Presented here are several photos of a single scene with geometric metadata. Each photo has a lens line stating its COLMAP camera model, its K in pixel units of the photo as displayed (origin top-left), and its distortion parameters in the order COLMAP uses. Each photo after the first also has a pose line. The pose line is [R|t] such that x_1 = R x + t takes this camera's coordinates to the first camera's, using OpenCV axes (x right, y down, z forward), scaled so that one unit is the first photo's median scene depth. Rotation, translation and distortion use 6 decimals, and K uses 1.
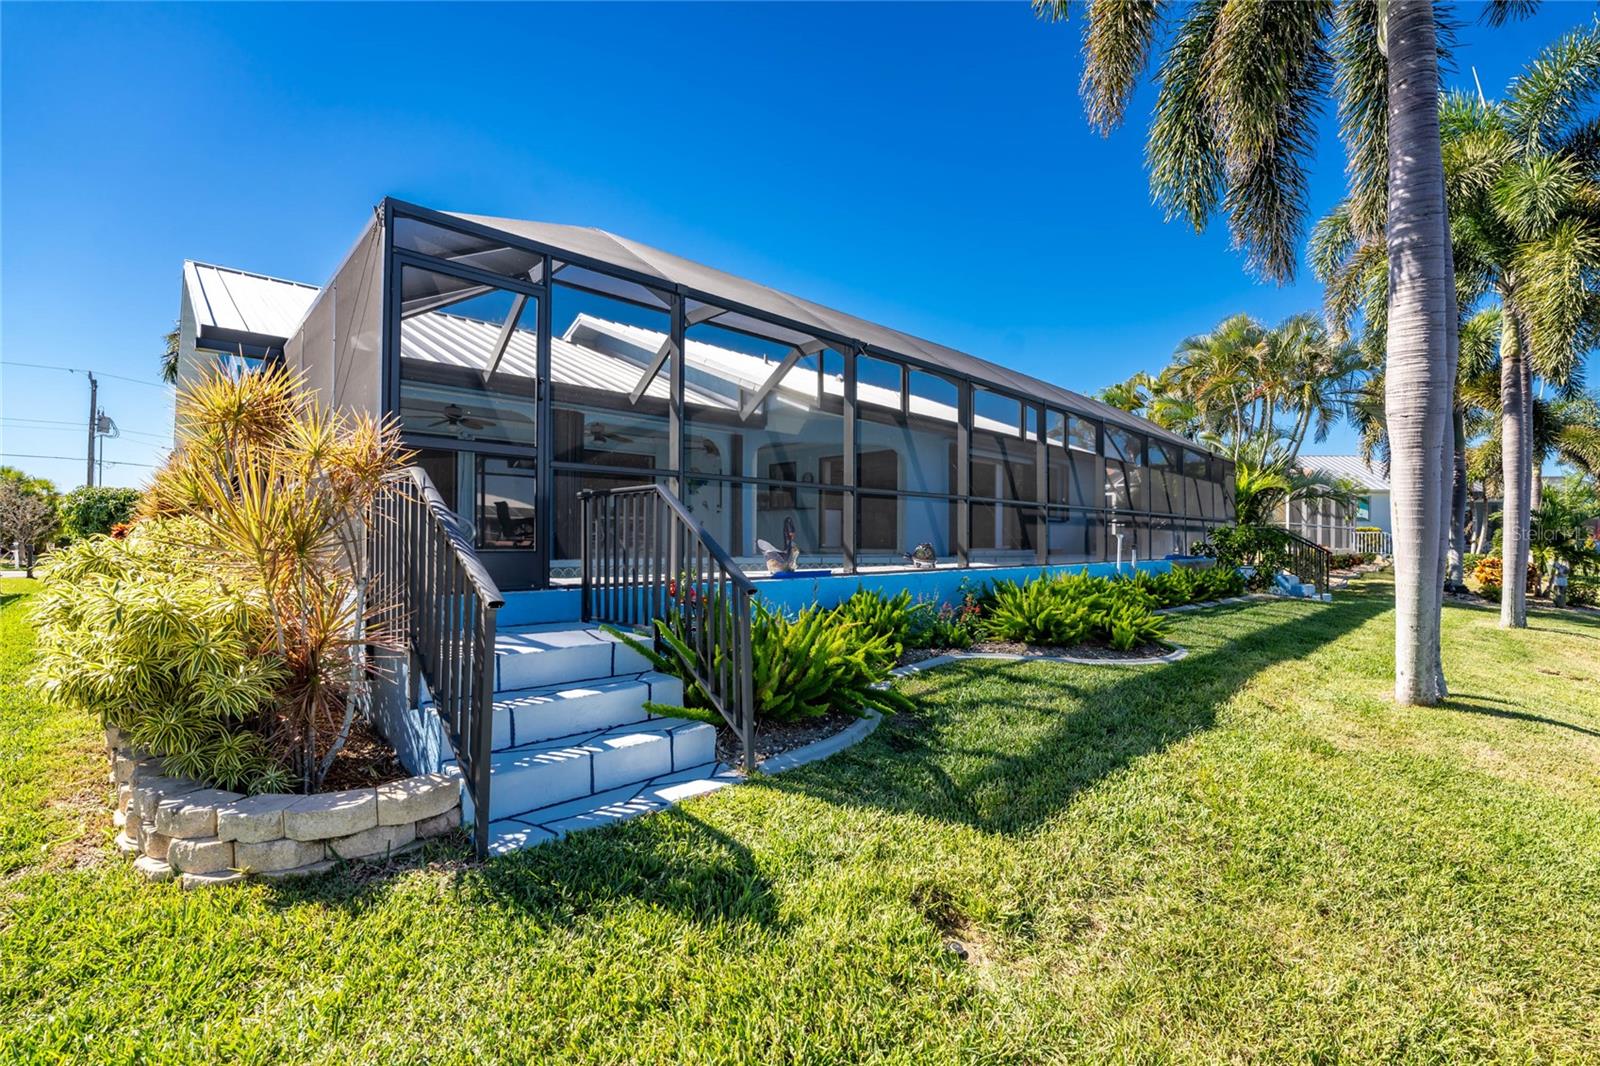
lens RADIAL K [[682.0, 0, 784.3], [0, 682.0, 537.0], [0, 0, 1]] dist [-0.029770, 0.000345]
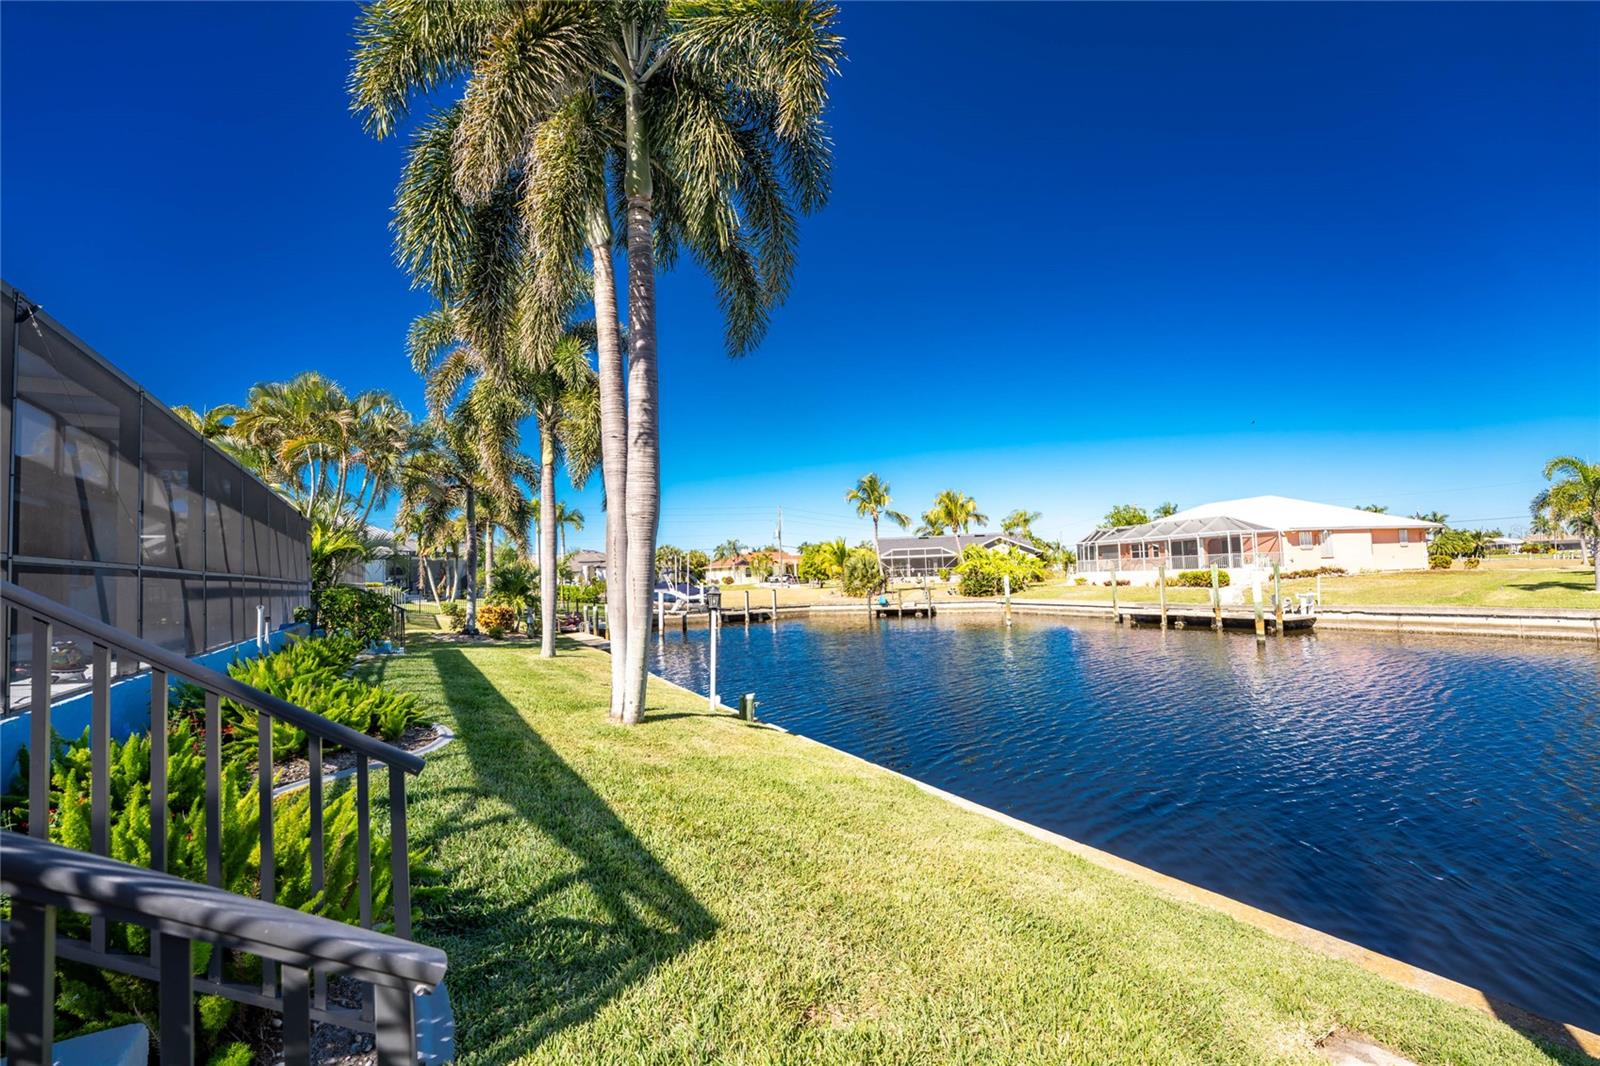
lens RADIAL K [[682.0, 0, 784.3], [0, 682.0, 537.0], [0, 0, 1]] dist [-0.029770, 0.000345]
pose [[0.213919, 0.040841, 0.975997, -0.377127], [0.033806, 0.998218, -0.049181, -0.055083], [-0.976266, 0.043515, 0.212157, 0.372871]]
